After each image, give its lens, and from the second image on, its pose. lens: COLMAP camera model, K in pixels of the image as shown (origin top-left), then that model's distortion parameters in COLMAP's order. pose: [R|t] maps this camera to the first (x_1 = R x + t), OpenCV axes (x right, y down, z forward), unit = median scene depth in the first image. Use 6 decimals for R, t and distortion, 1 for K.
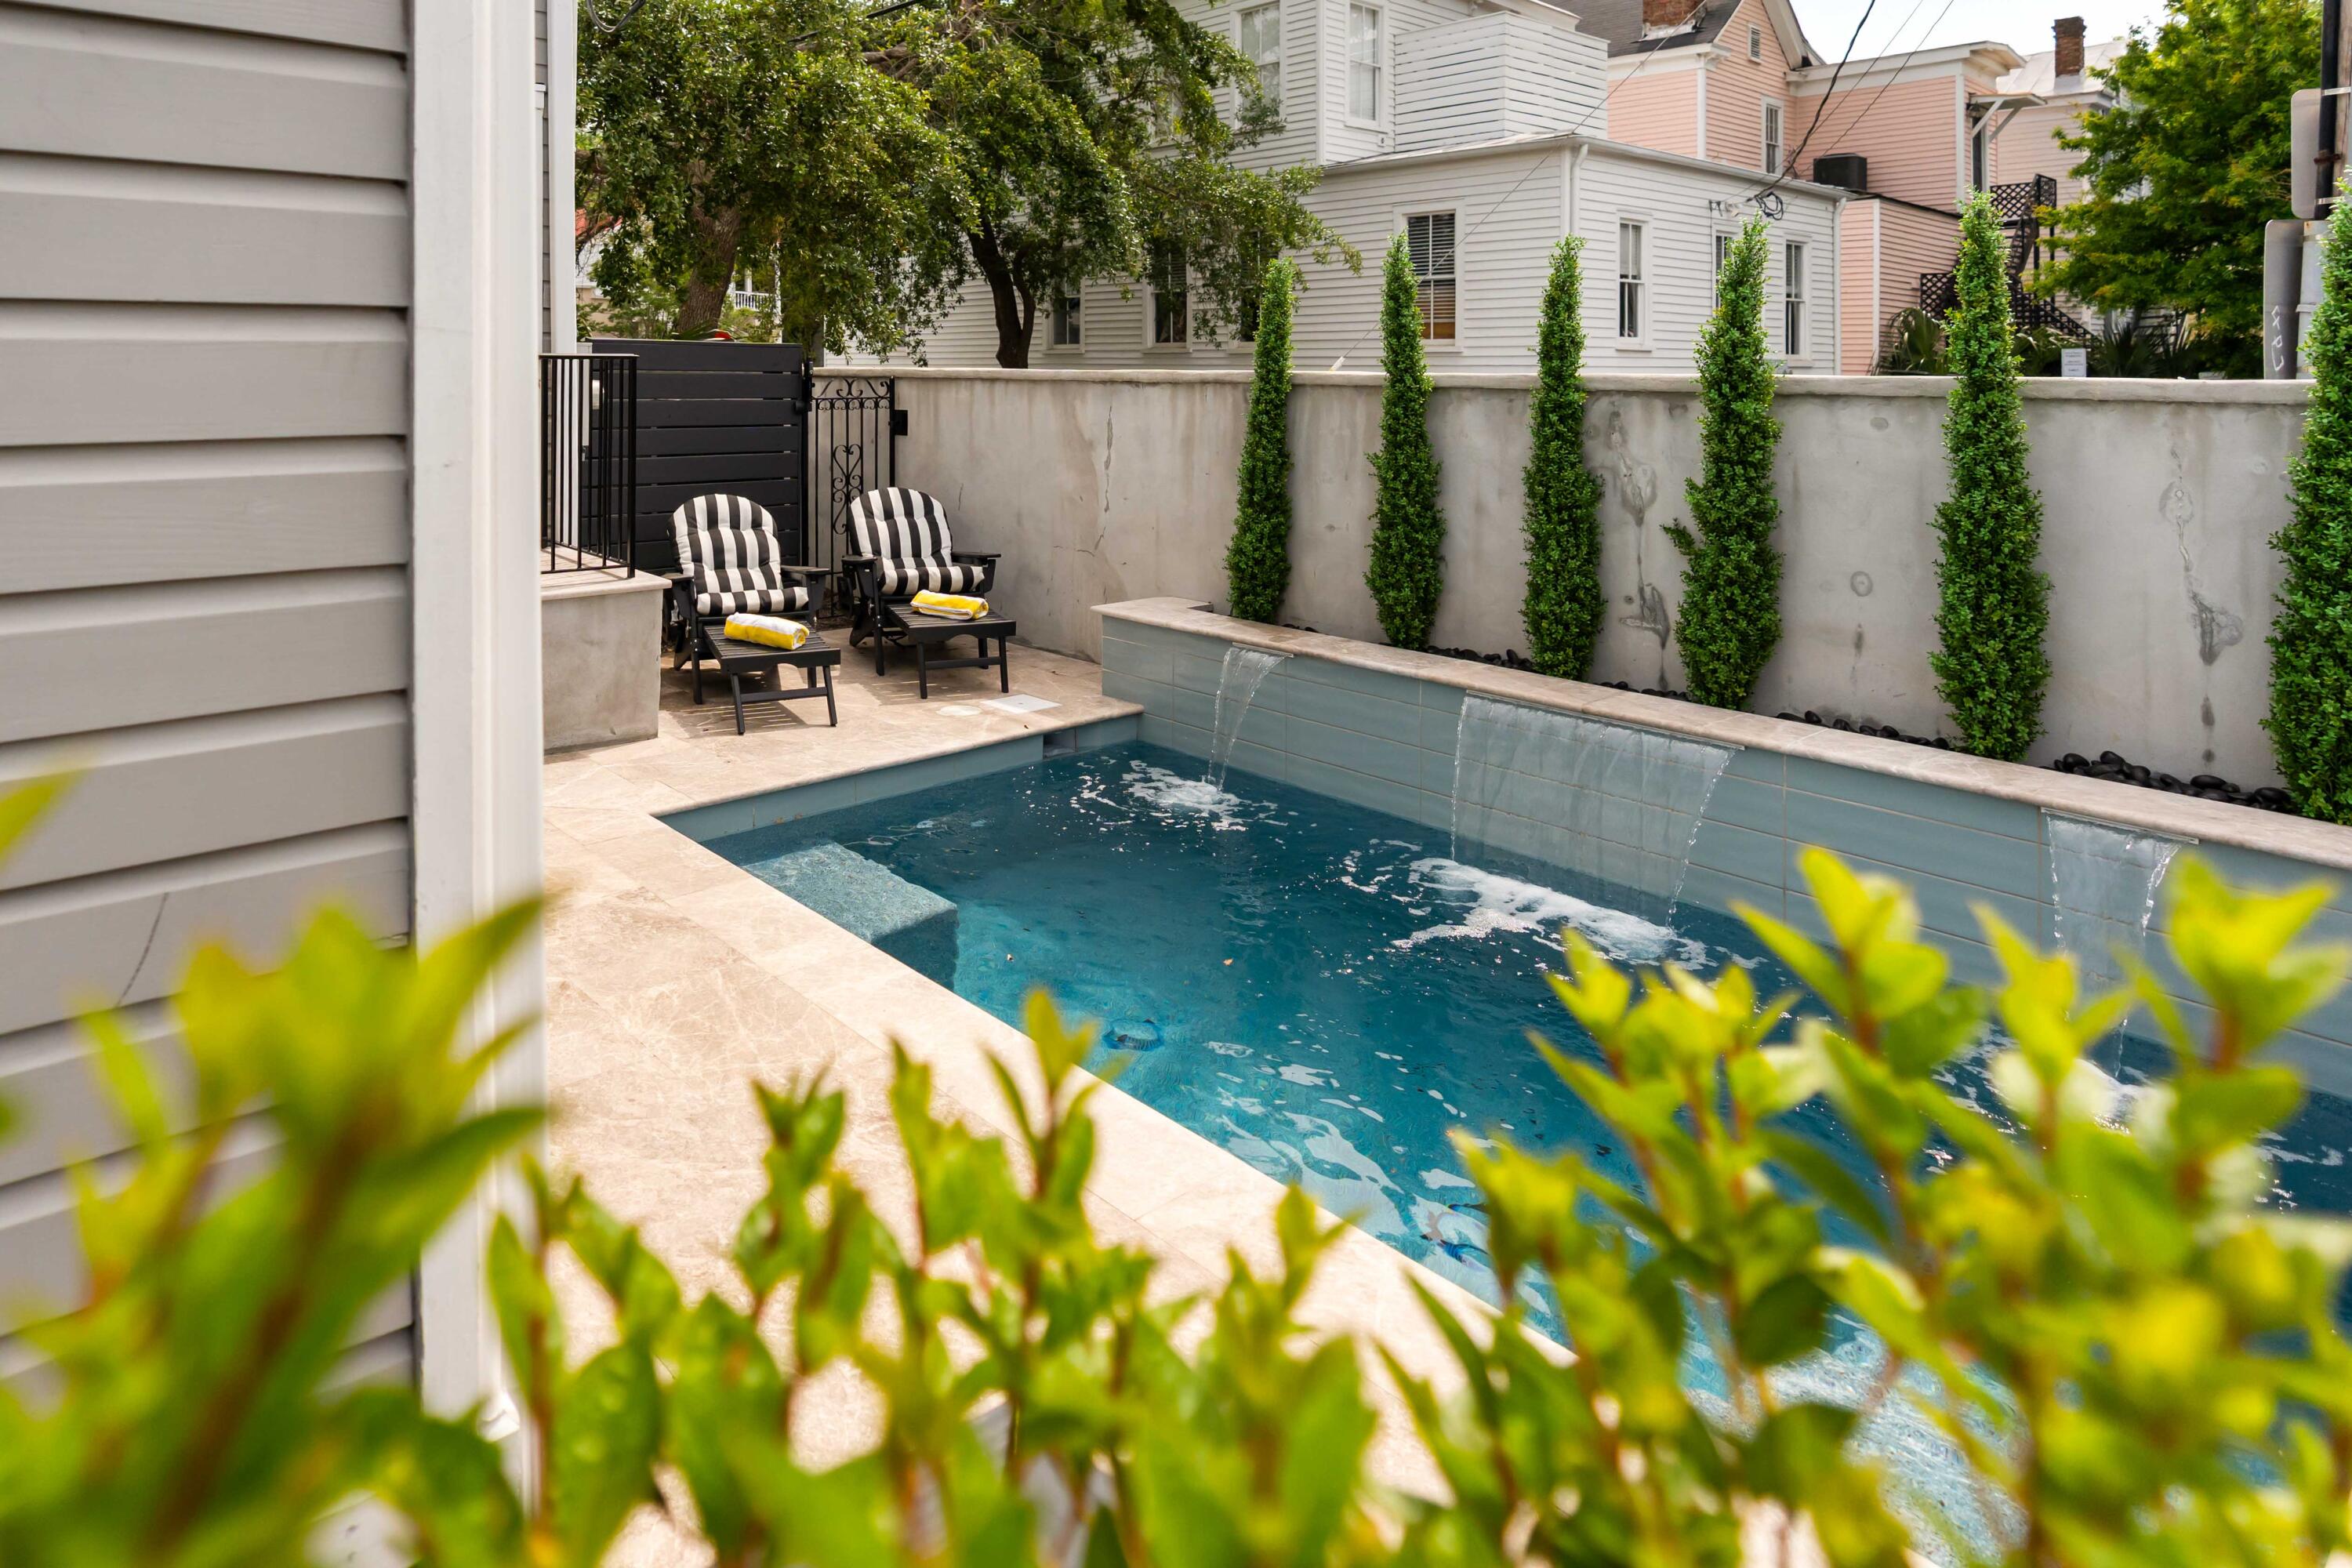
lens RADIAL K [[1370.8, 0, 948.3], [0, 1370.8, 351.2], [0, 0, 1]] dist [0.001701, -0.002042]
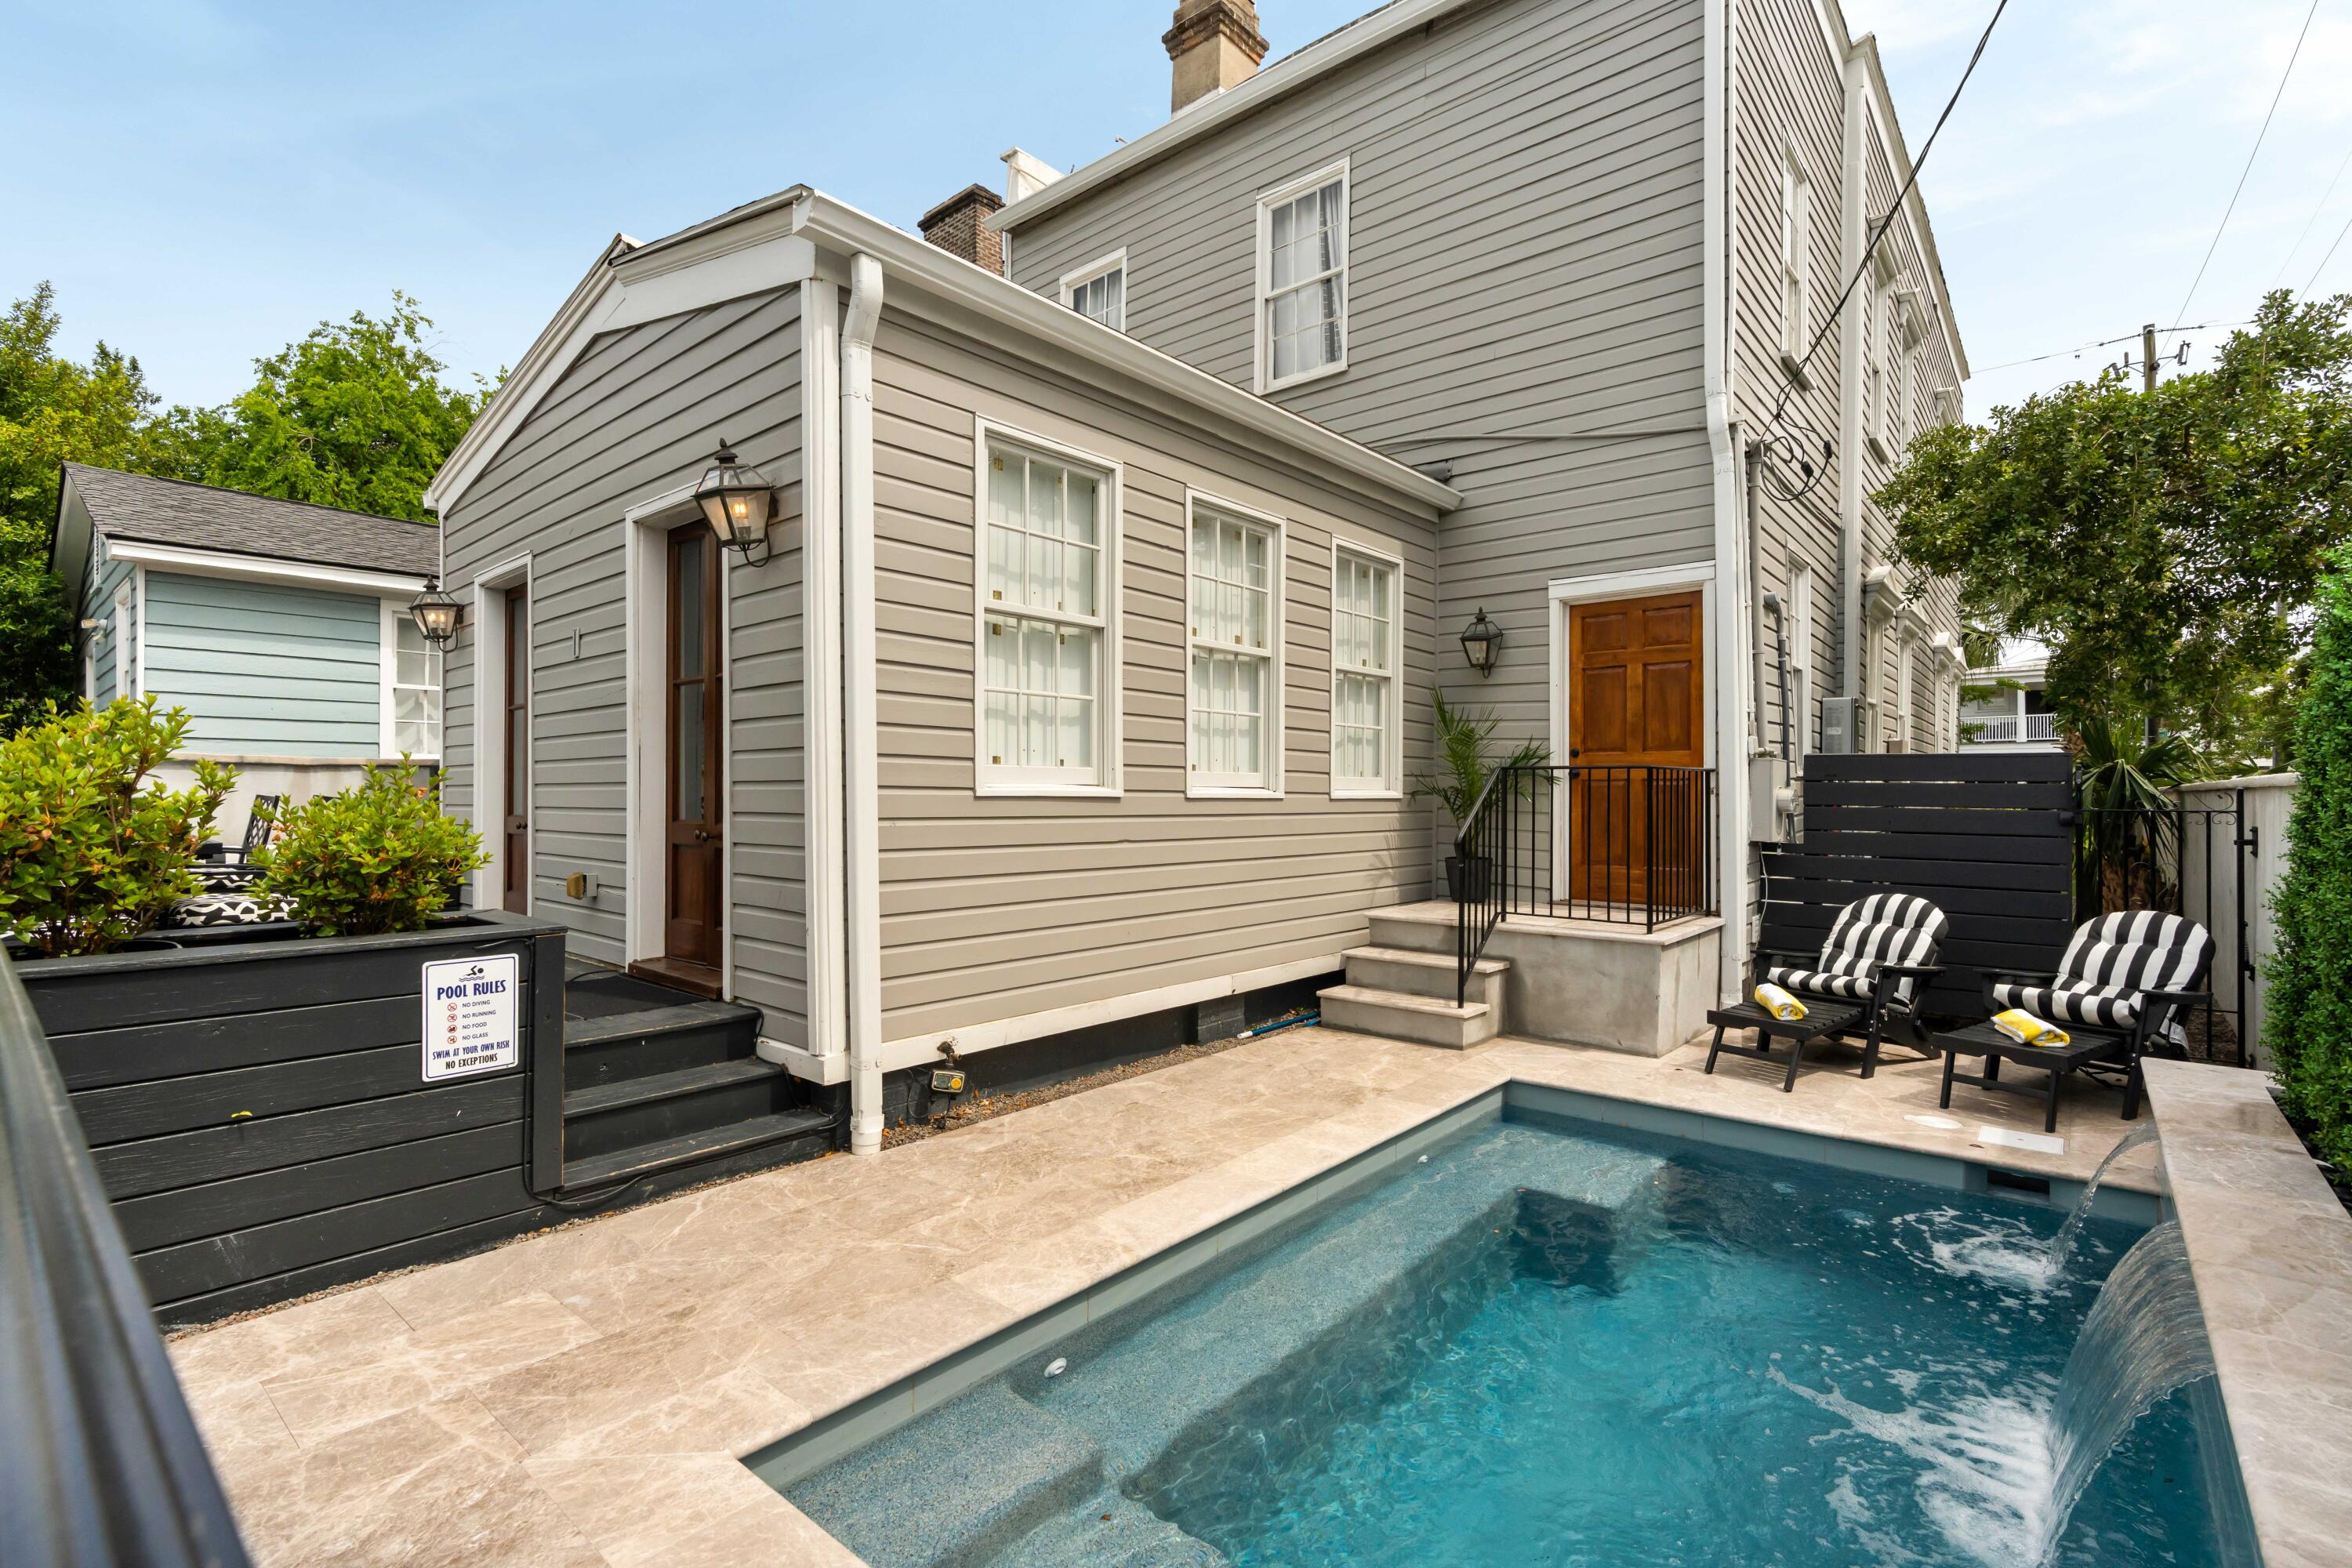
lens RADIAL K [[1069.2, 0, 1181.8], [0, 1069.2, 792.9], [0, 0, 1]] dist [-0.008010, 0.002285]
pose [[0.215256, -0.005341, -0.976543, 0.592134], [0.008034, 0.999961, -0.003698, 0.025772], [0.976525, -0.007049, 0.215291, 0.297358]]
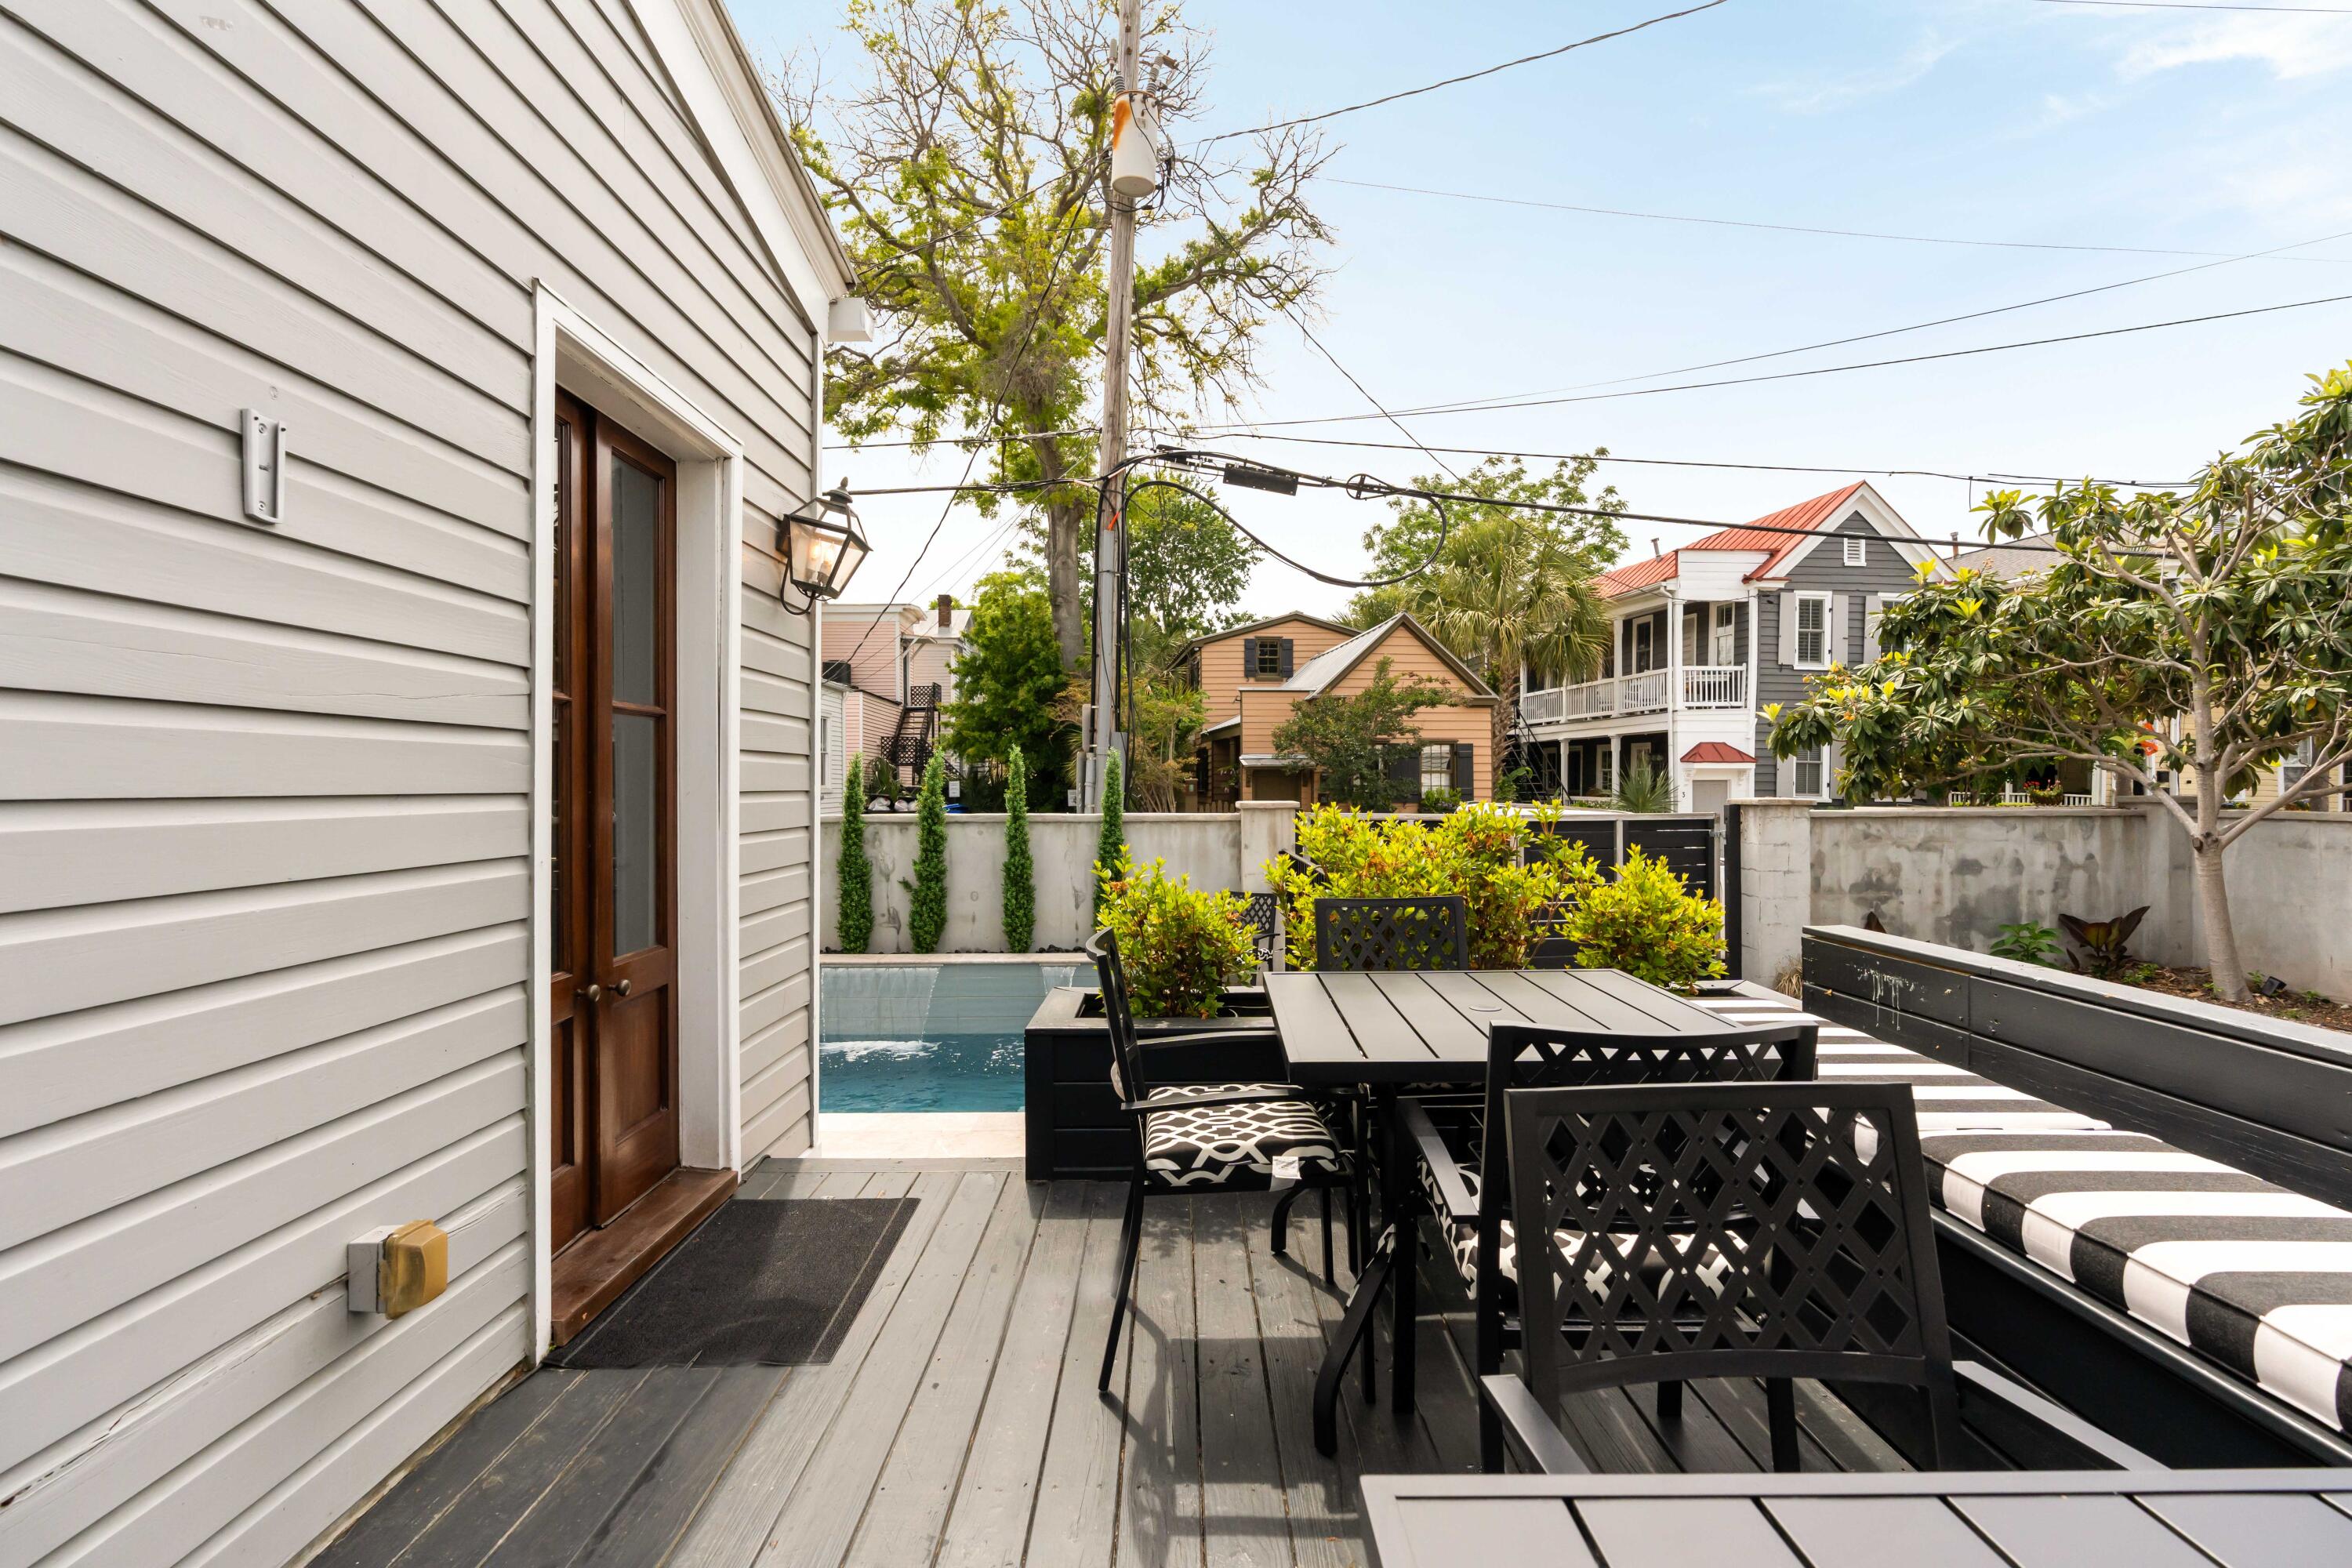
lens RADIAL K [[1069.2, 0, 1168.2], [0, 1069.2, 780.4], [0, 0, 1]] dist [-0.008010, 0.002285]
pose [[0.605578, -0.004384, 0.795774, -0.457485], [-0.002458, 0.999970, 0.007379, -0.039634], [-0.795782, -0.006425, 0.605549, -0.318898]]
